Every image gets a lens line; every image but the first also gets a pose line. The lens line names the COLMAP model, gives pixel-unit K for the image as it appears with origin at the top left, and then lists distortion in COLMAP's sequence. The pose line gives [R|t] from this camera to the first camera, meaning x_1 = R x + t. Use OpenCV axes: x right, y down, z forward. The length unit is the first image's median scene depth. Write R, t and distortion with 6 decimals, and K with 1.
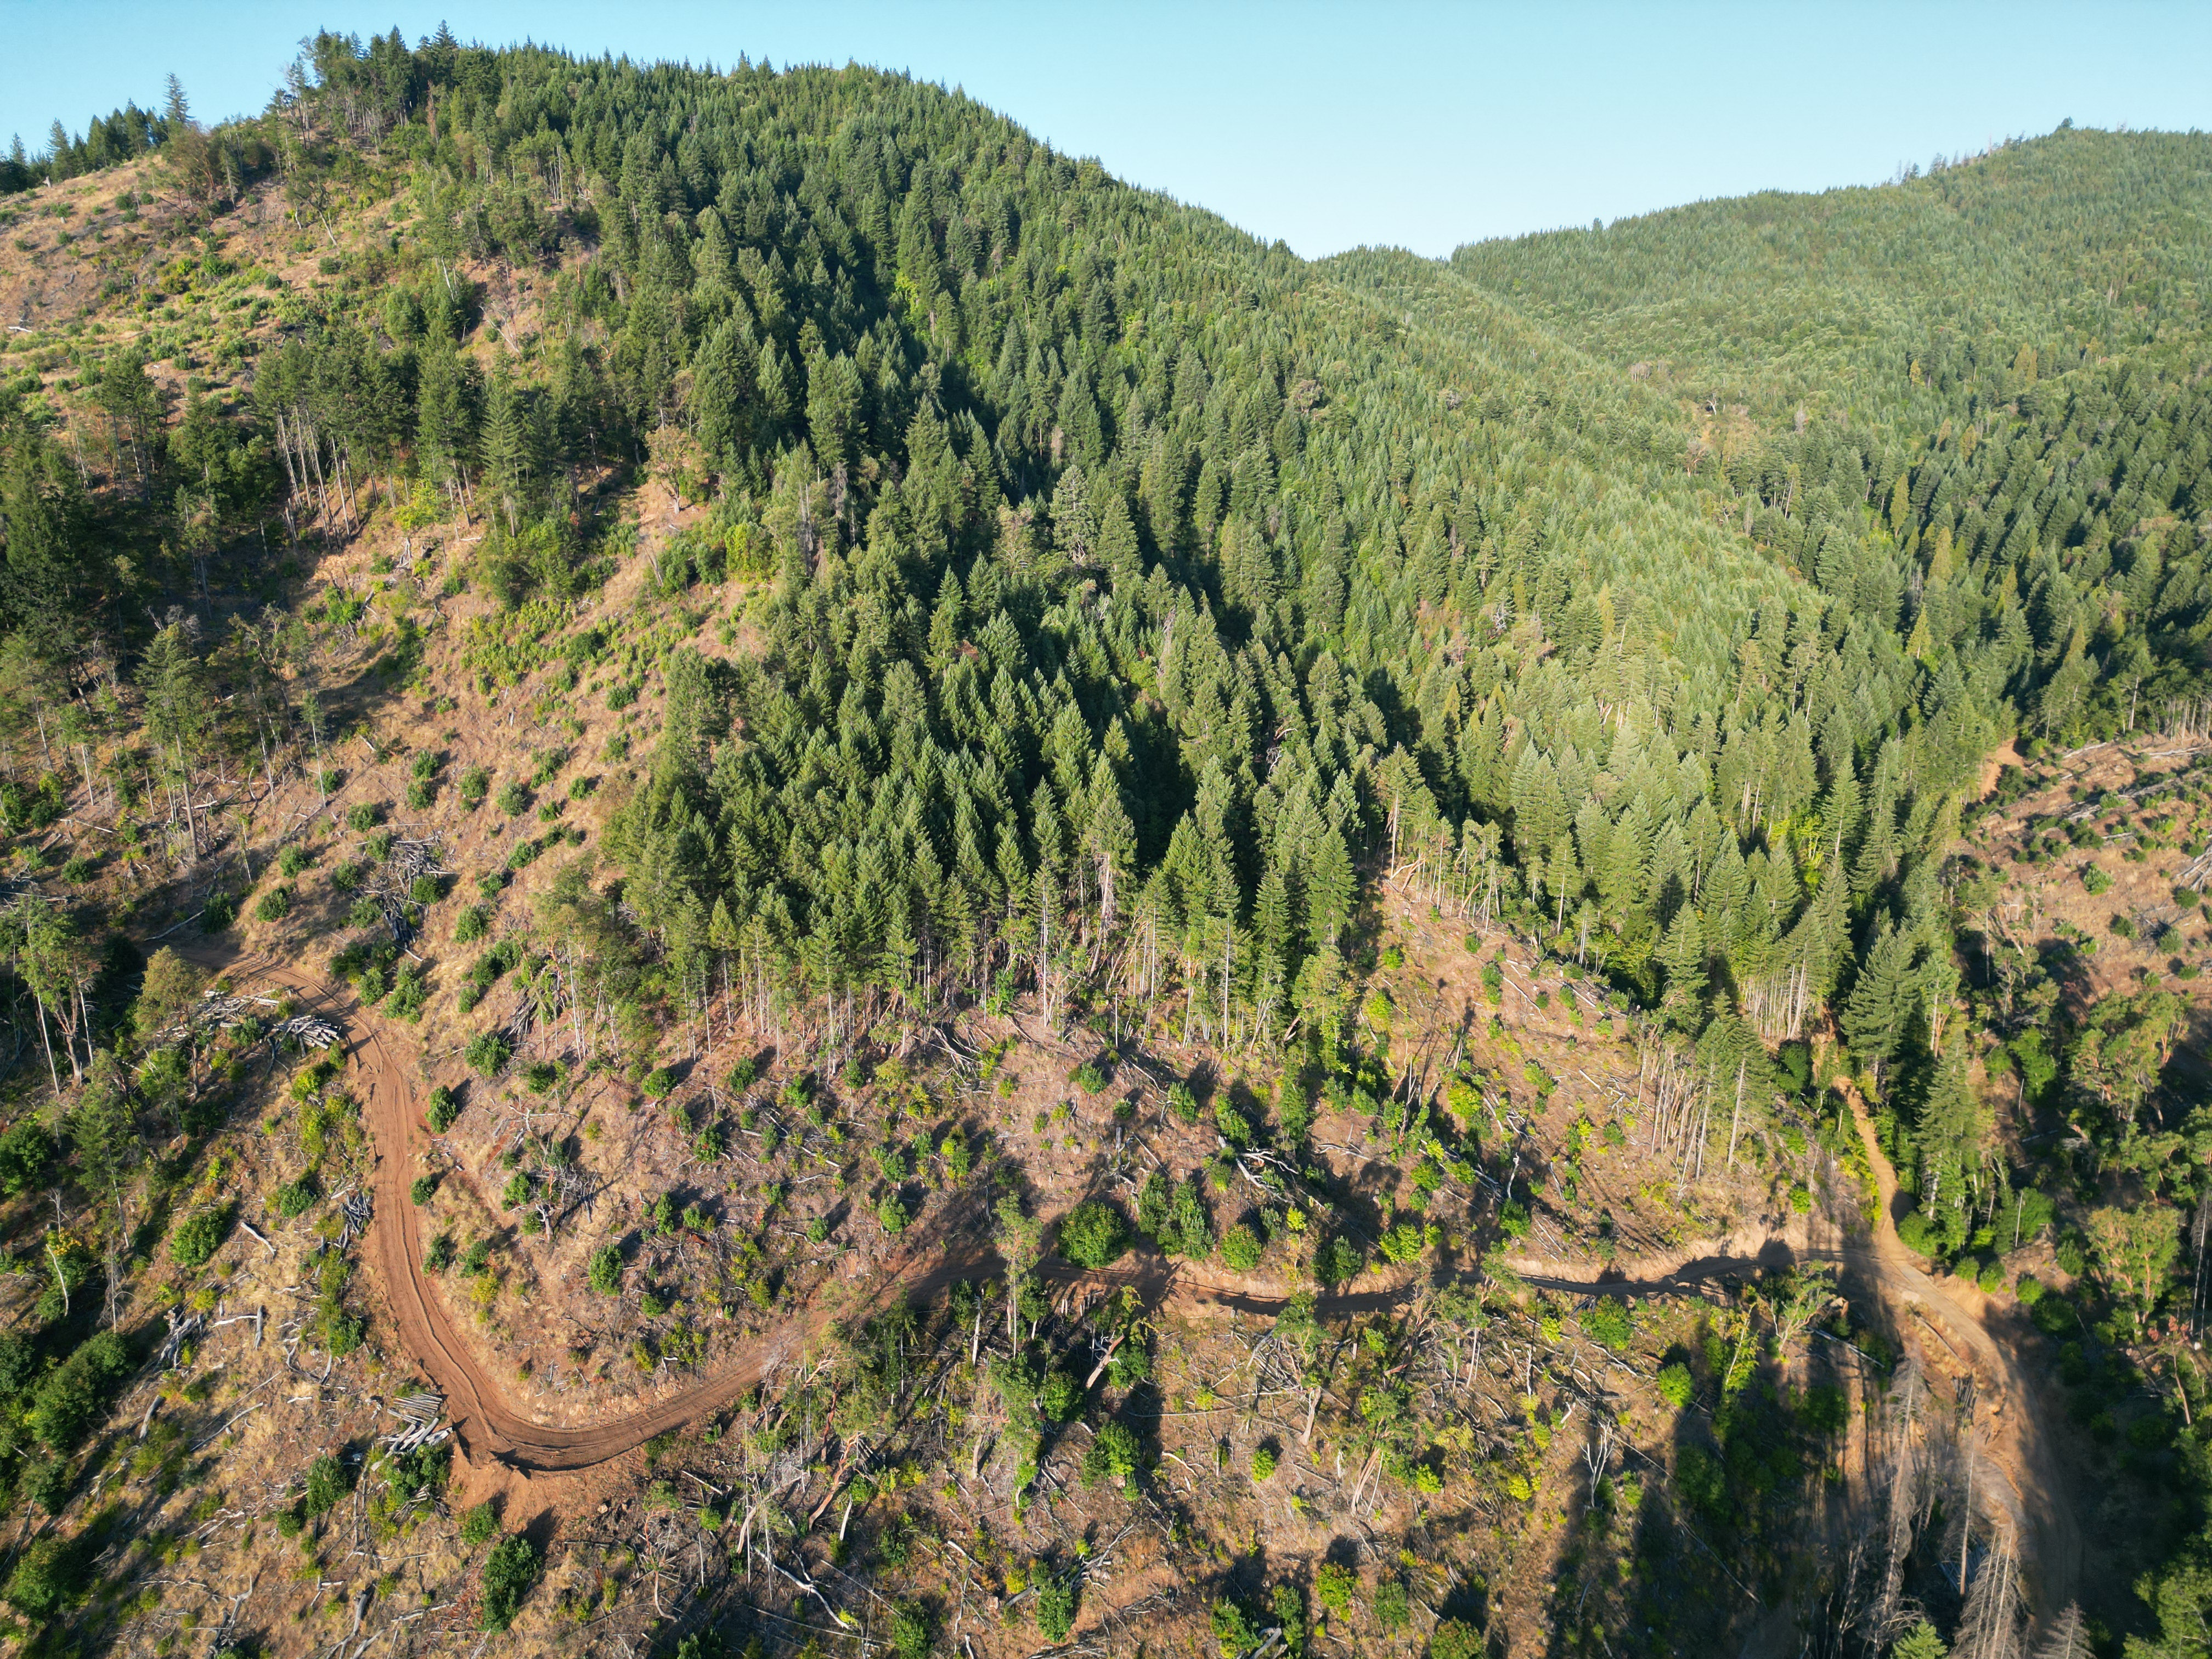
lens RADIAL K [[1543.2, 0, 1115.4], [0, 1543.2, 832.0], [0, 0, 1]] dist [0.079895, -0.074582]
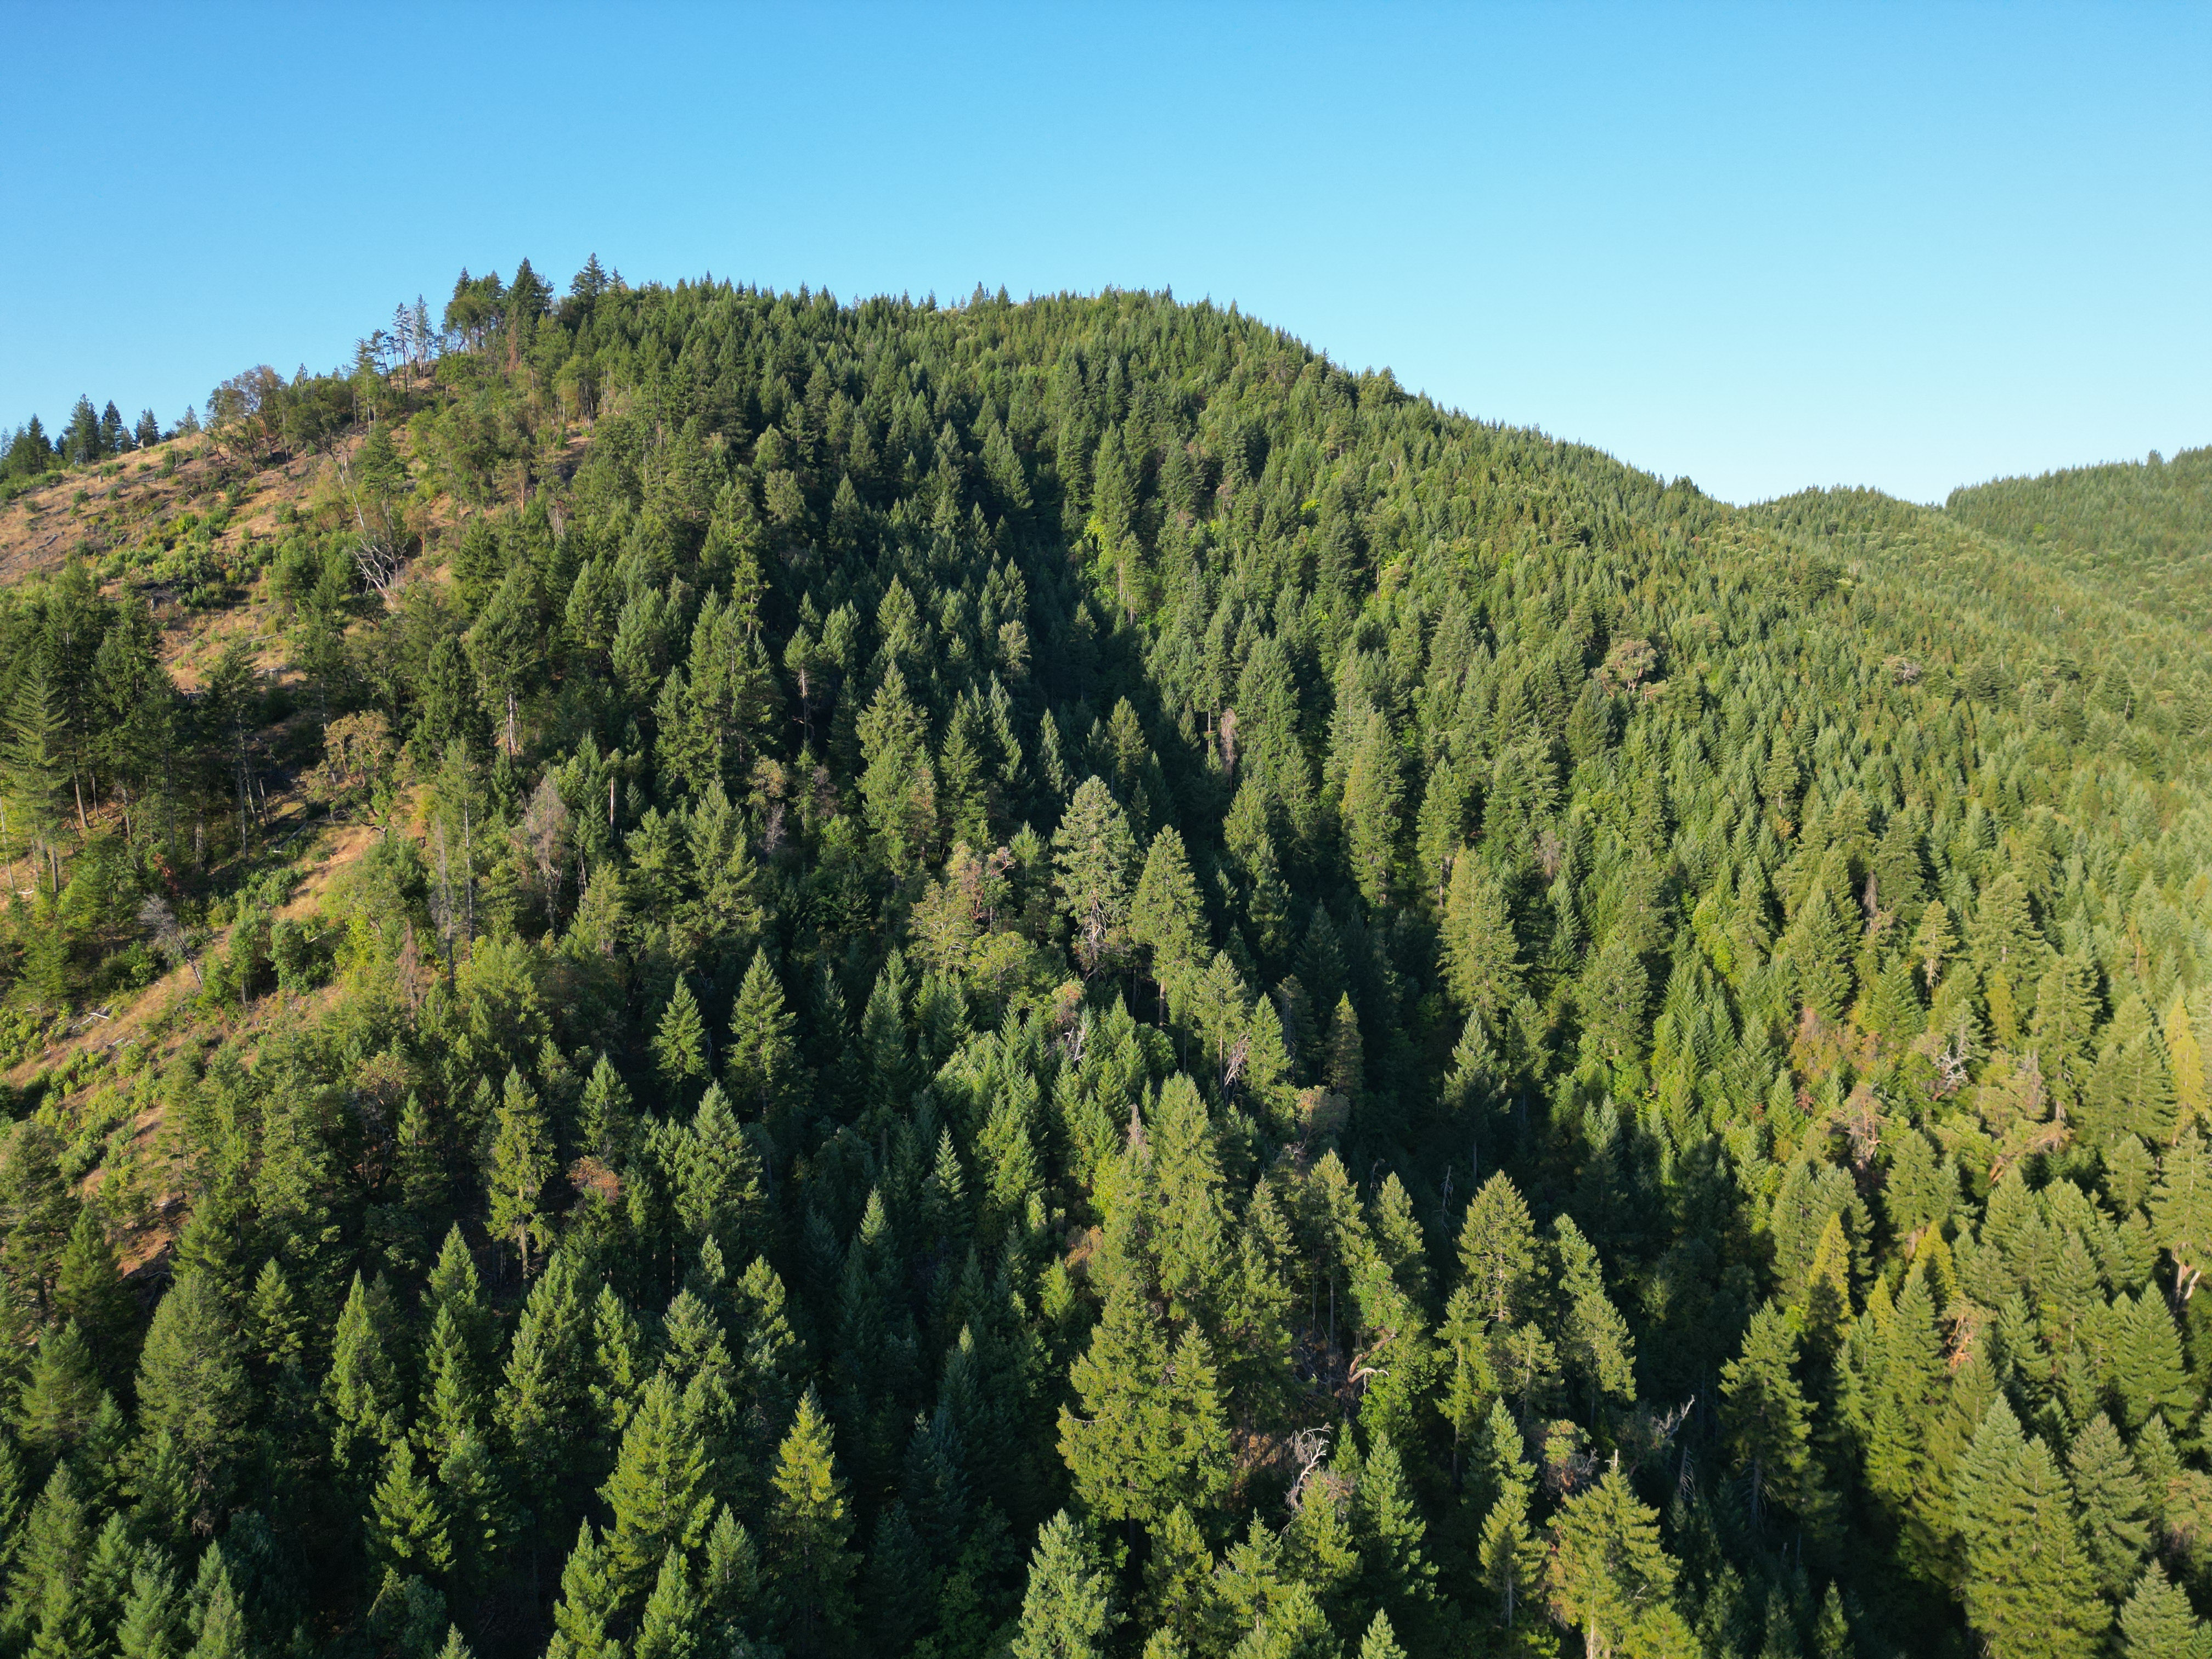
lens RADIAL K [[1543.2, 0, 1117.3], [0, 1543.2, 844.4], [0, 0, 1]] dist [0.079895, -0.074582]
pose [[0.956663, 0.027900, -0.289858, 0.099834], [-0.074924, 0.985470, -0.152429, -0.084299], [0.281393, 0.167540, 0.944853, 0.312627]]
